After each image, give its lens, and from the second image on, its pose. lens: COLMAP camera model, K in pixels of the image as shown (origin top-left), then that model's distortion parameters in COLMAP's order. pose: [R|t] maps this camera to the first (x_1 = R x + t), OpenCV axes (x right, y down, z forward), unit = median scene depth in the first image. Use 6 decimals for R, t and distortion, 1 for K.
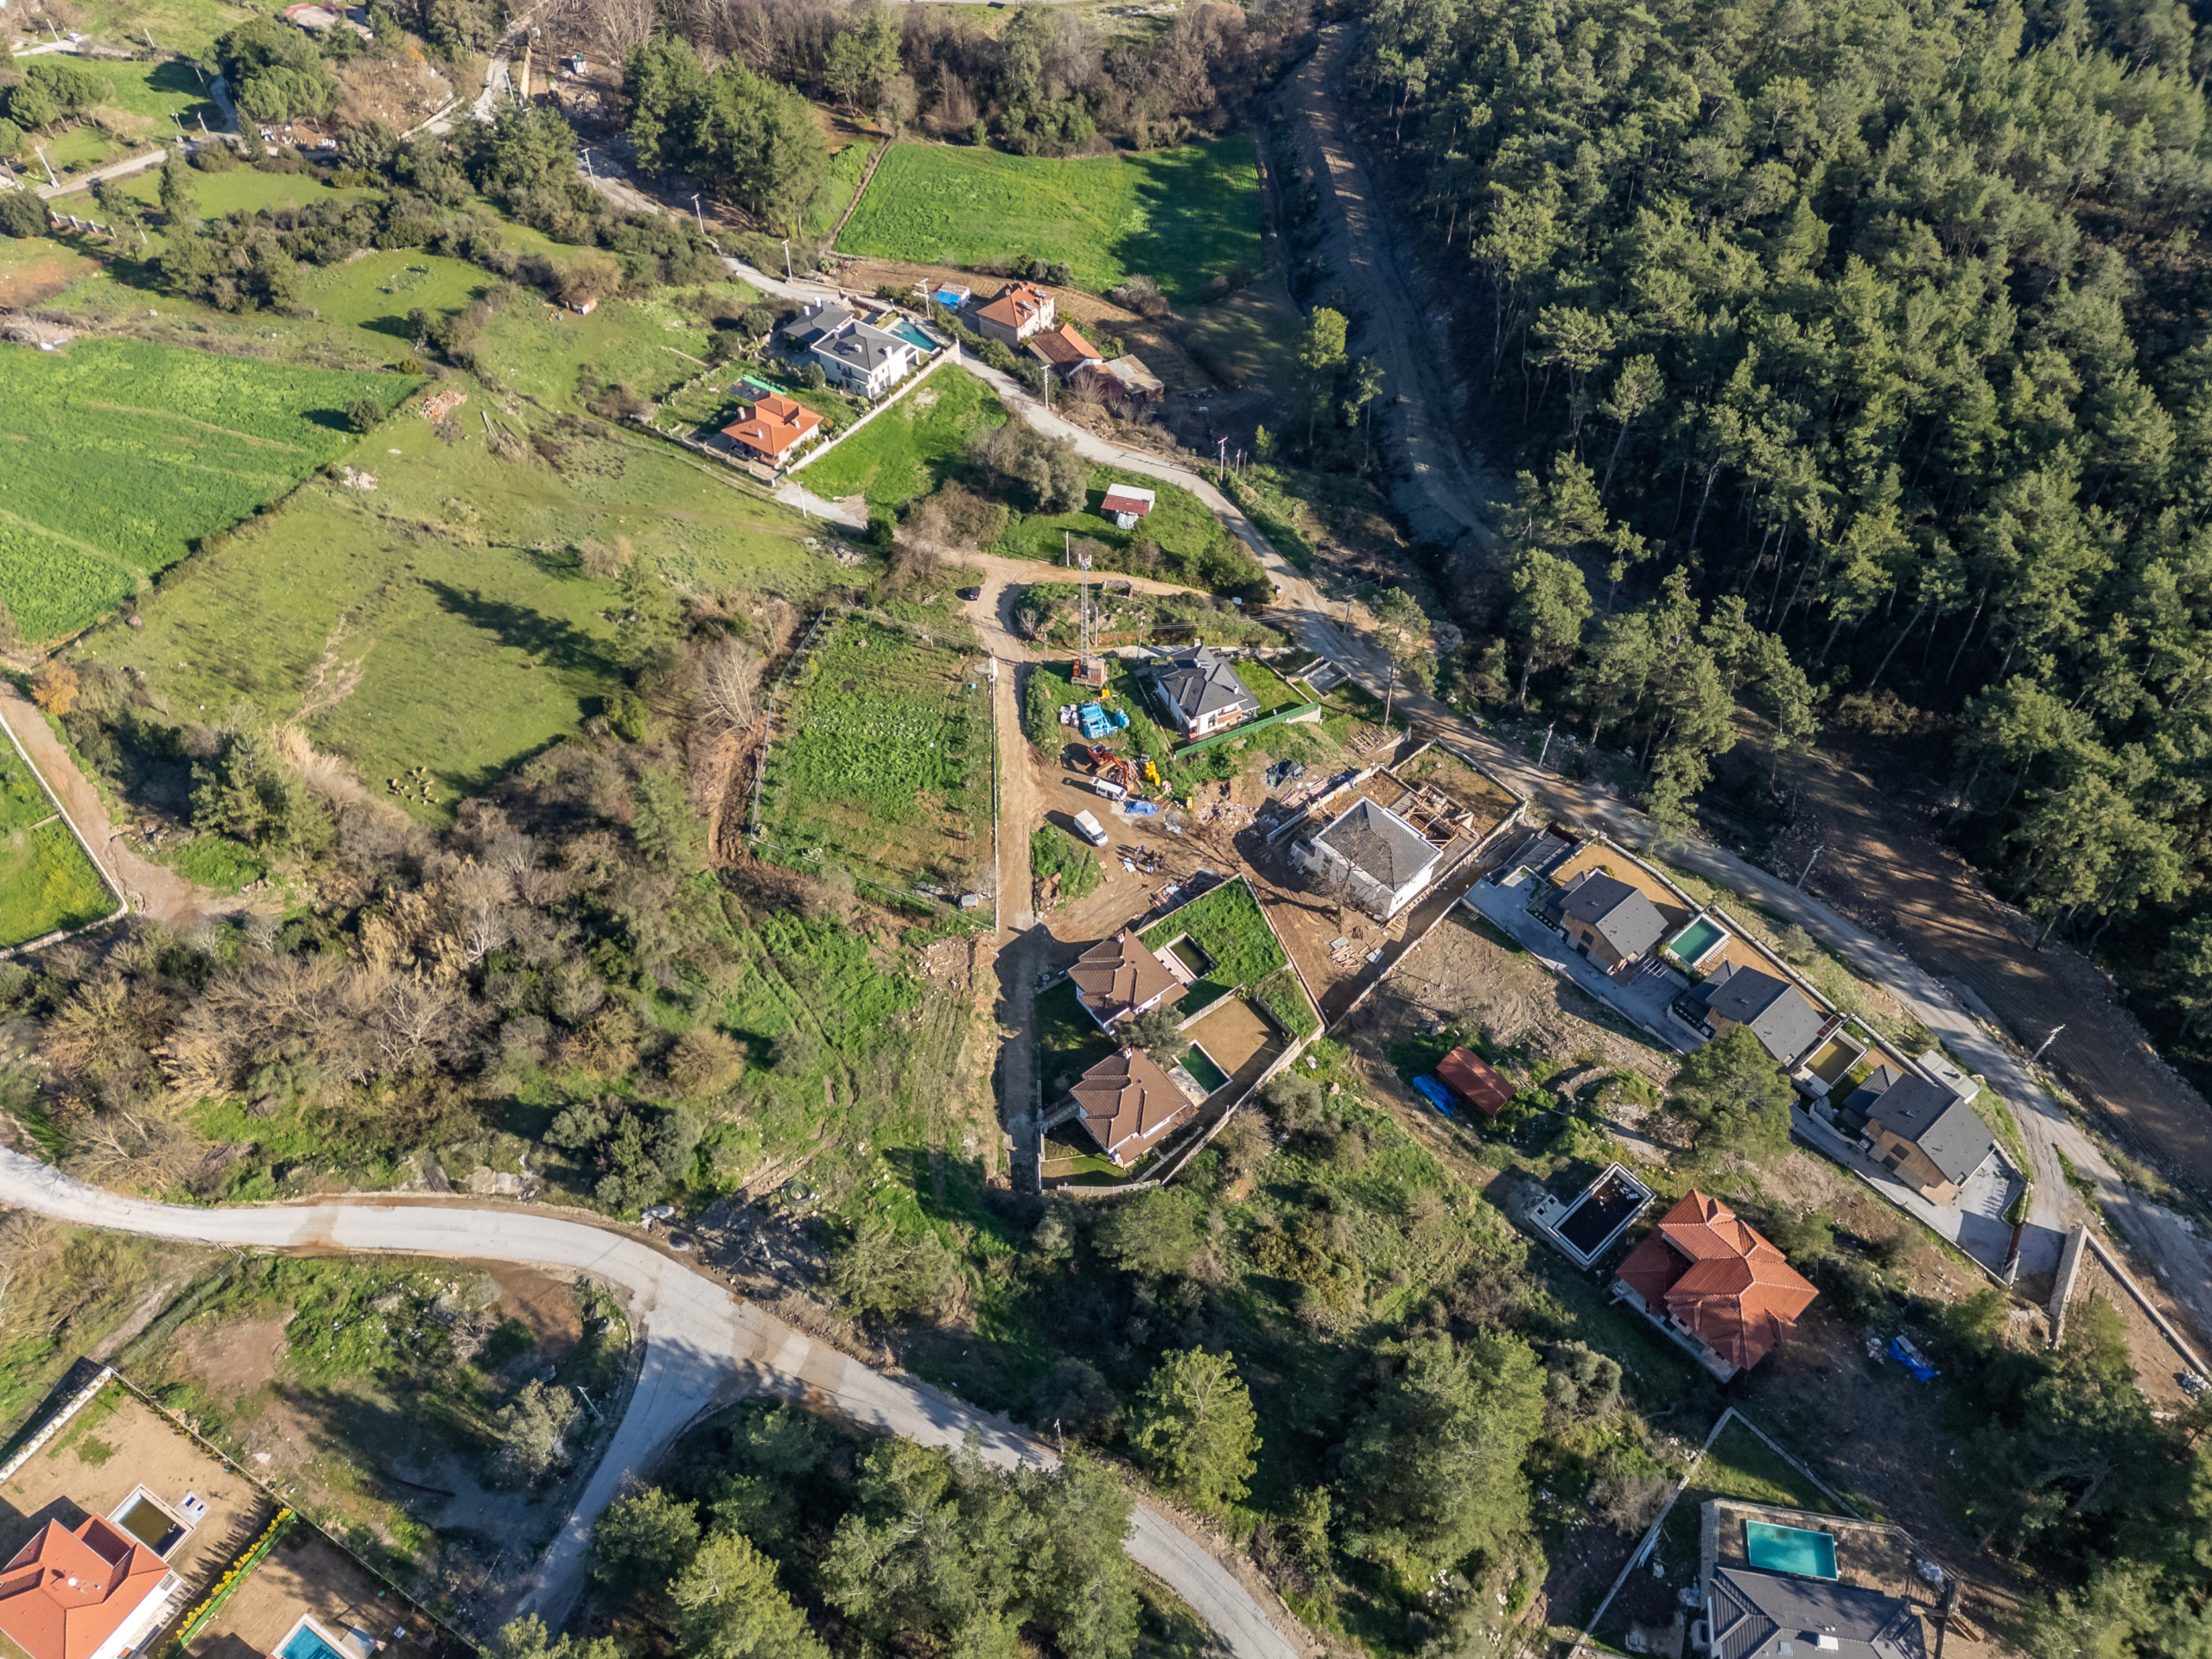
lens RADIAL K [[1544.1, 0, 1103.0], [0, 1544.1, 832.8], [0, 0, 1]] dist [0.081747, -0.078715]
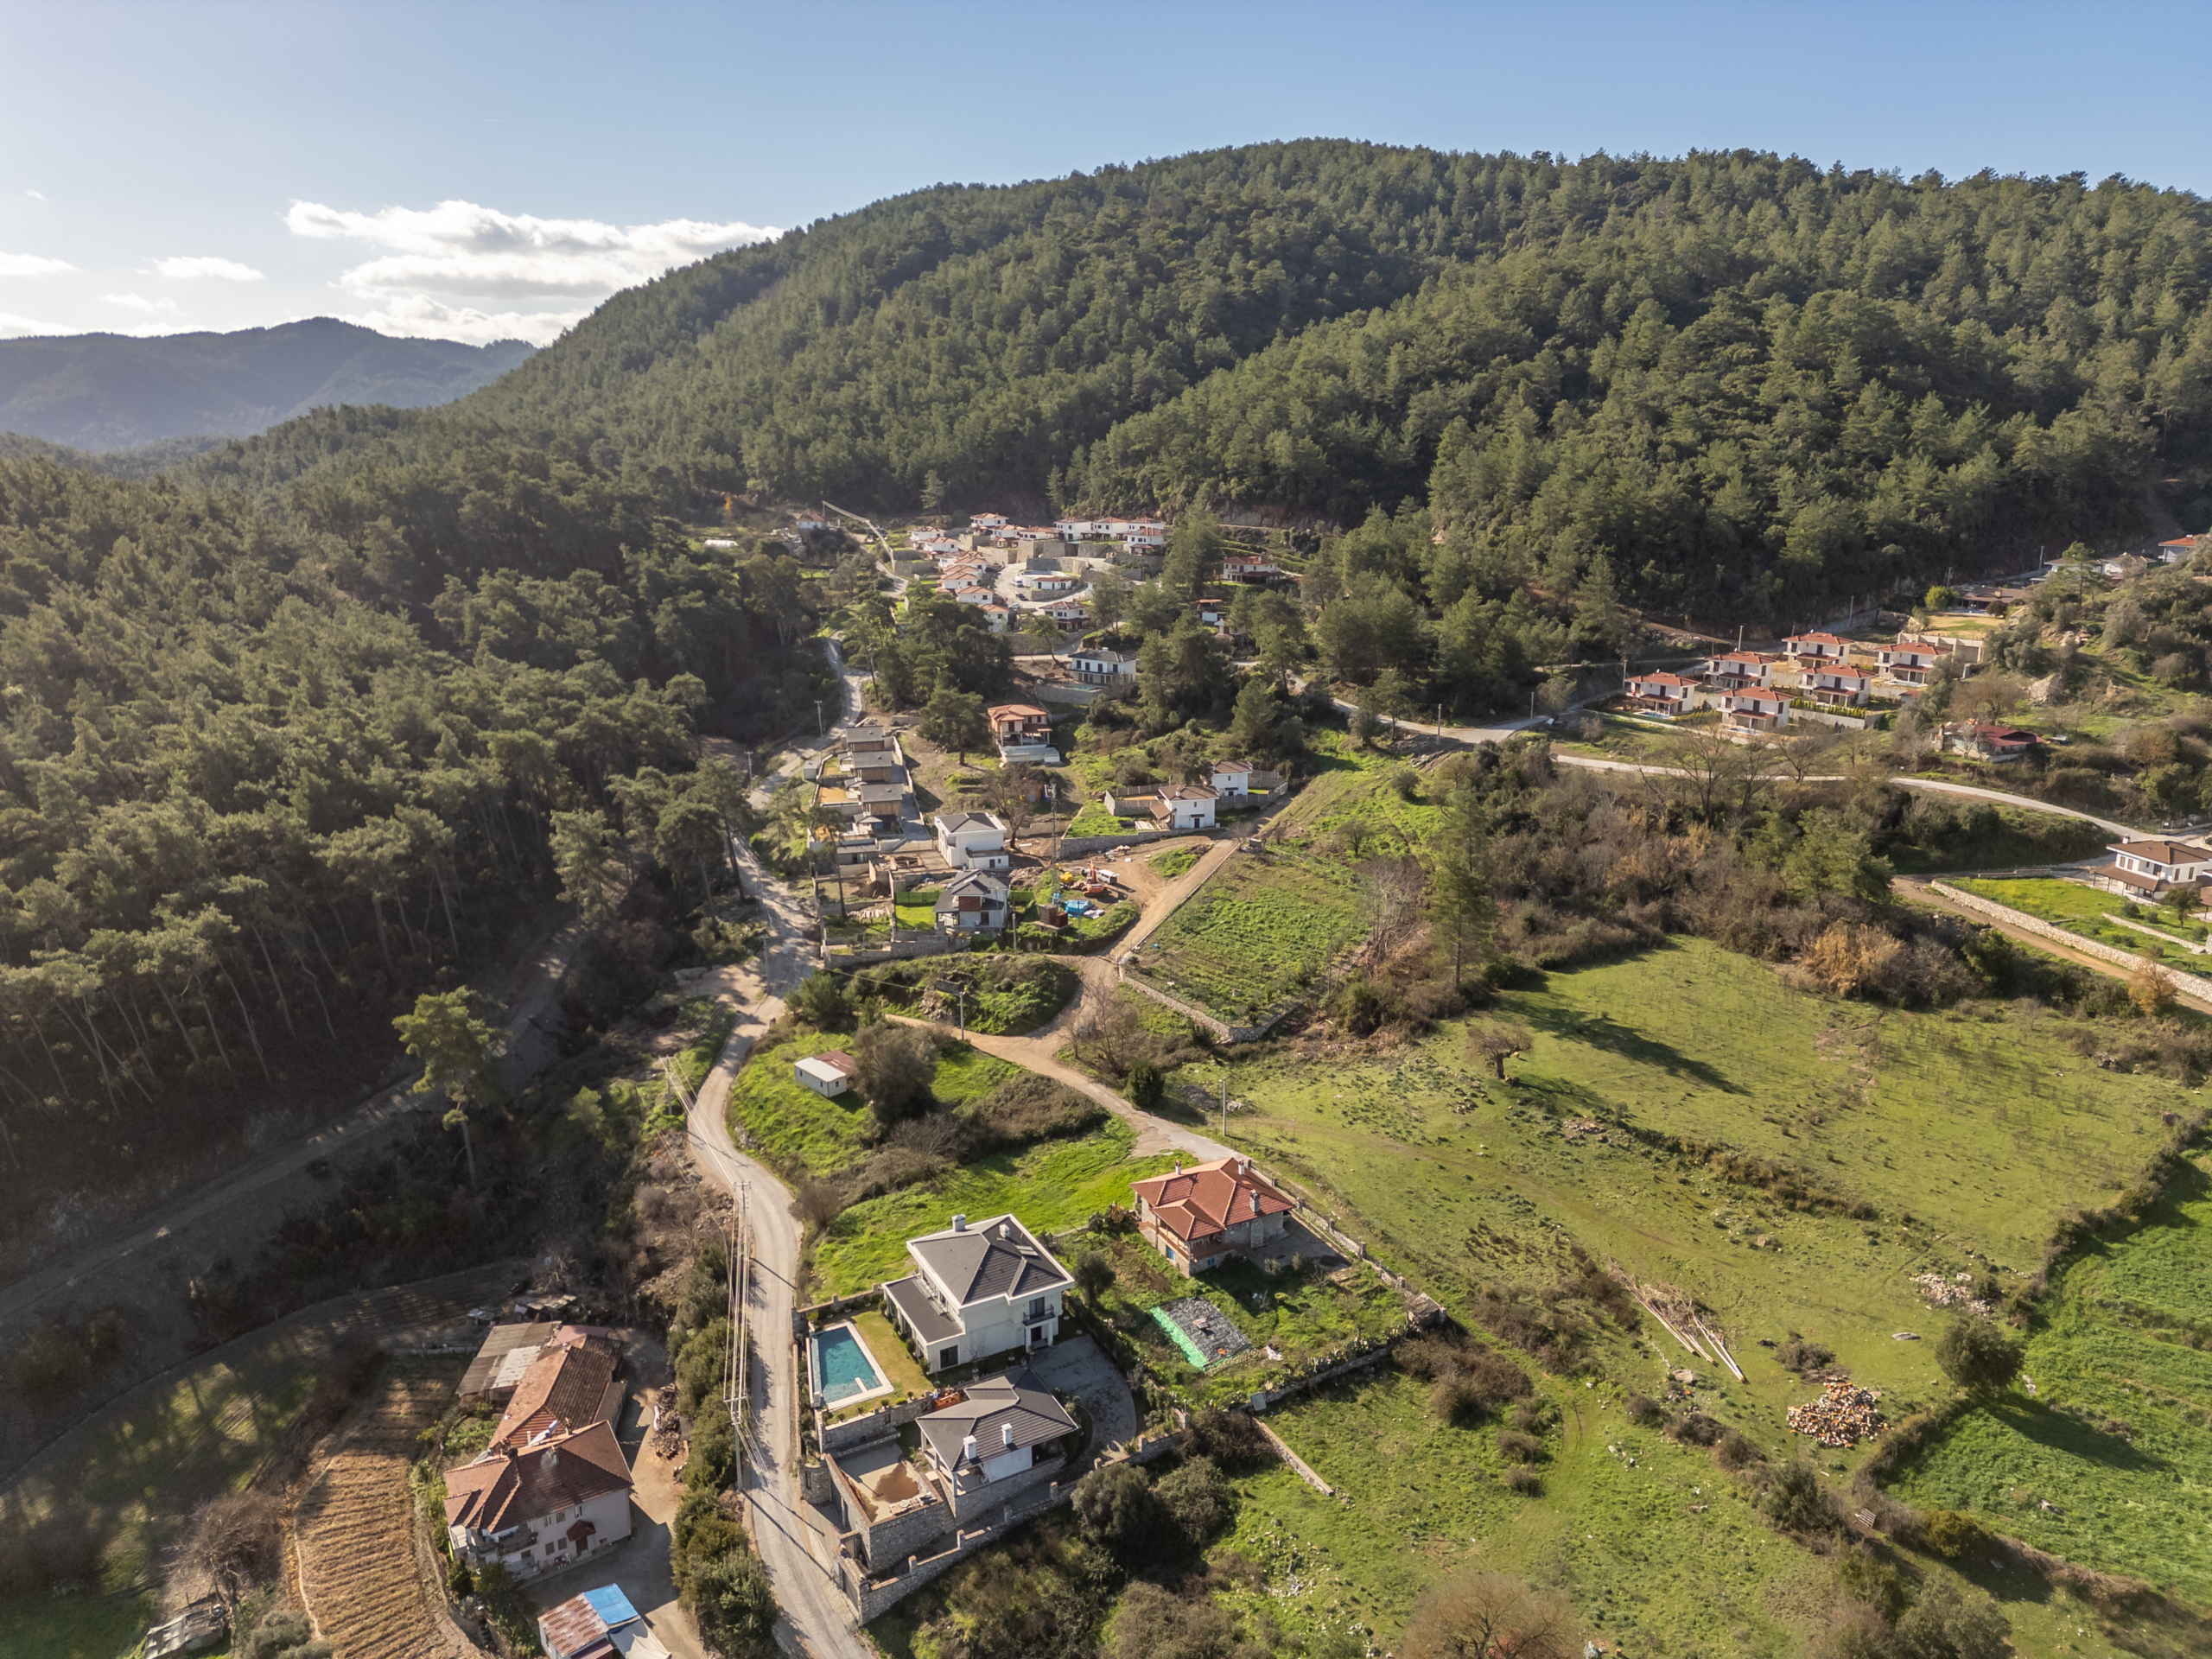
lens RADIAL K [[1544.1, 0, 1103.0], [0, 1544.1, 832.8], [0, 0, 1]] dist [0.081747, -0.078715]
pose [[-0.880497, -0.108185, 0.461542, -0.505784], [0.380221, 0.420306, 0.823878, -0.960578], [-0.283121, 0.900910, -0.328944, 1.256167]]
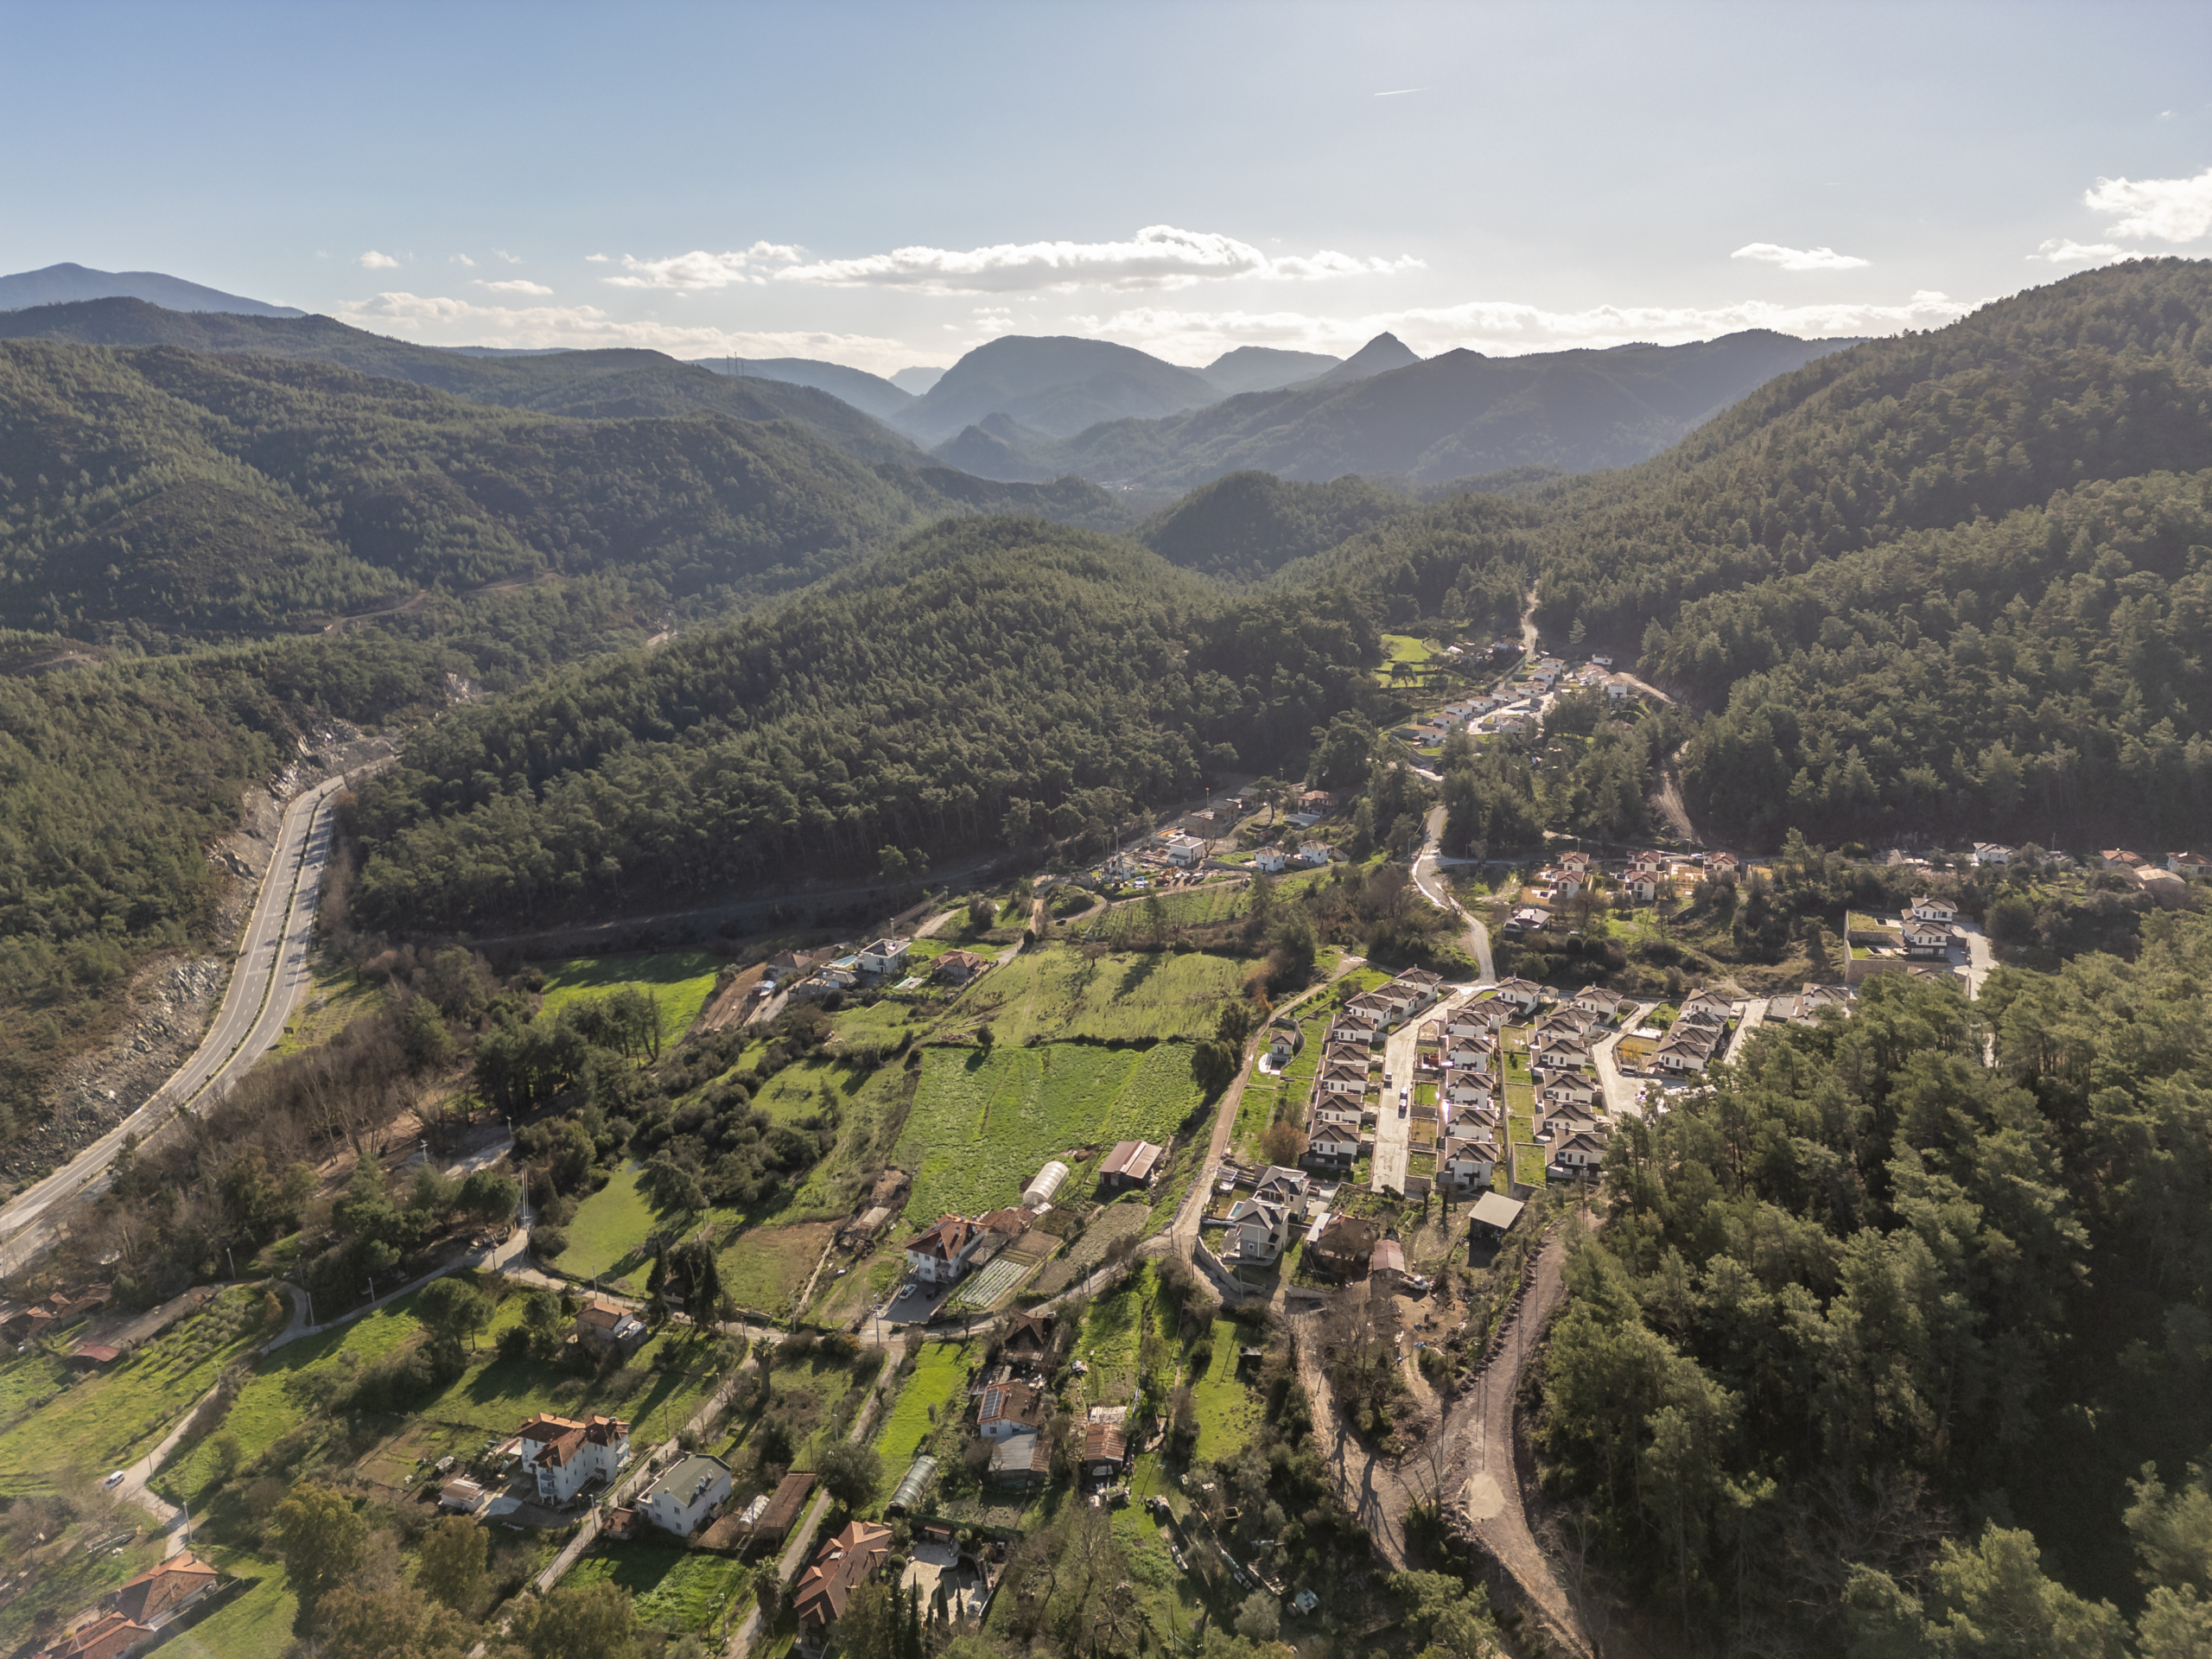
lens RADIAL K [[1539.5, 0, 1102.7], [0, 1539.5, 834.9], [0, 0, 1]] dist [0.092663, -0.097507]
pose [[-0.188076, -0.261711, 0.946644, -2.239004], [0.773095, 0.555023, 0.307039, -0.893473], [-0.605765, 0.789593, 0.097941, 0.700044]]
